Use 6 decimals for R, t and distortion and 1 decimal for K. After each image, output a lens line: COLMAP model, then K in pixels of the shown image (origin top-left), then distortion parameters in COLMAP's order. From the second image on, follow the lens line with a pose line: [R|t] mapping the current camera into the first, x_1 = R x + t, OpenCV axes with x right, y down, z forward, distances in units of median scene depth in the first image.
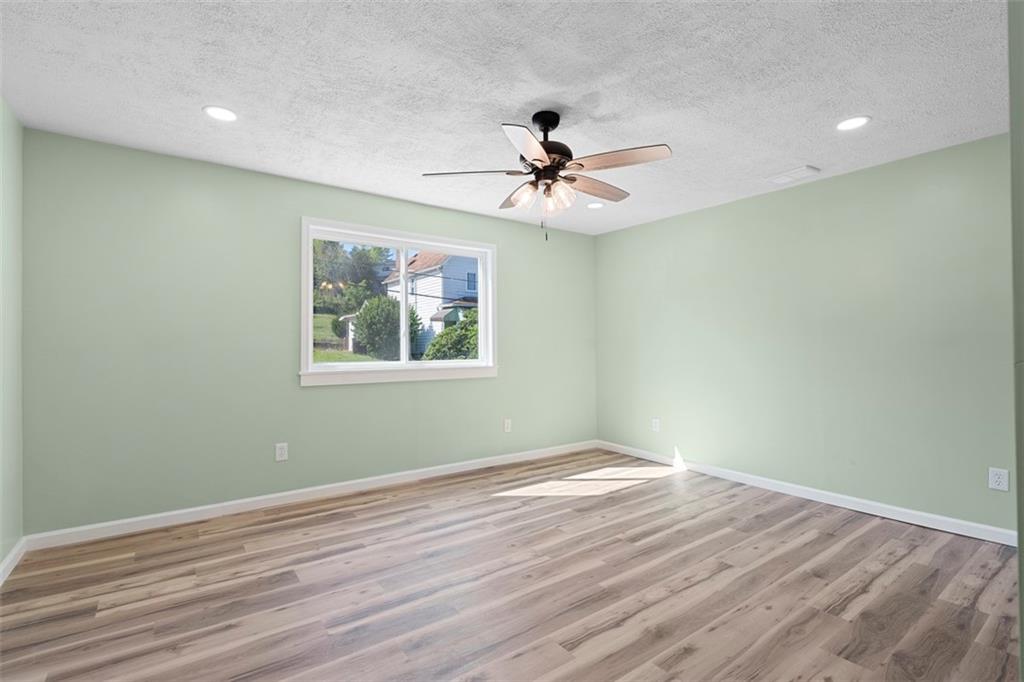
lens RADIAL K [[463.0, 0, 512.0], [0, 463.0, 341.0], [0, 0, 1]] dist [-0.000202, -0.000029]
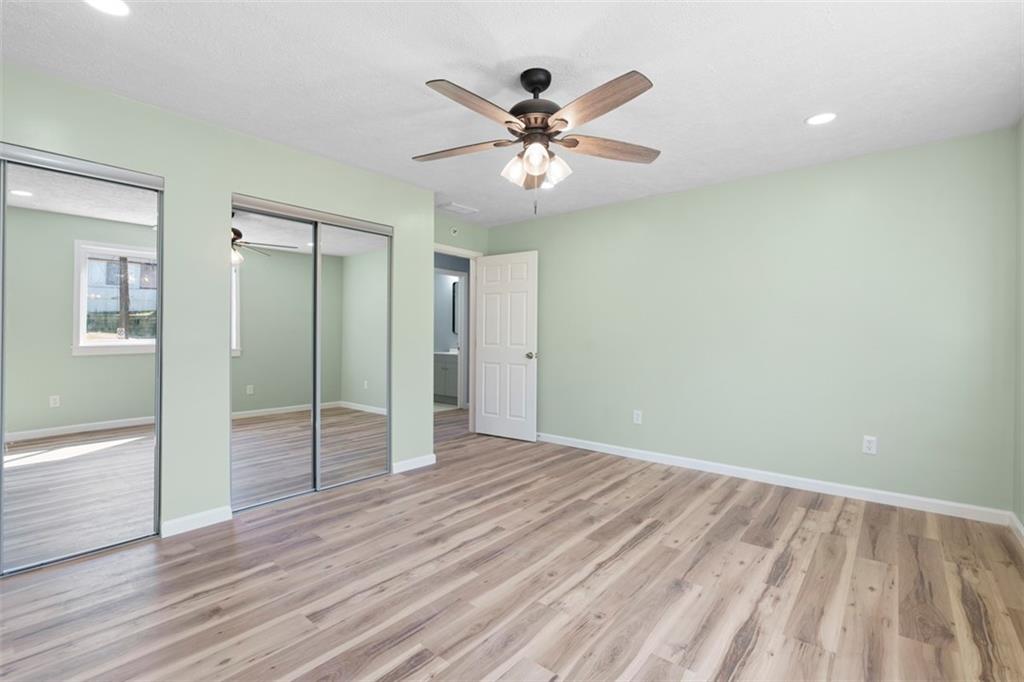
lens RADIAL K [[463.0, 0, 512.0], [0, 463.0, 341.0], [0, 0, 1]] dist [-0.000202, -0.000029]
pose [[-0.968752, 0.002567, -0.248020, 0.354839], [0.001186, 0.999983, 0.005715, 0.023833], [0.248030, 0.005242, -0.968738, 1.929735]]
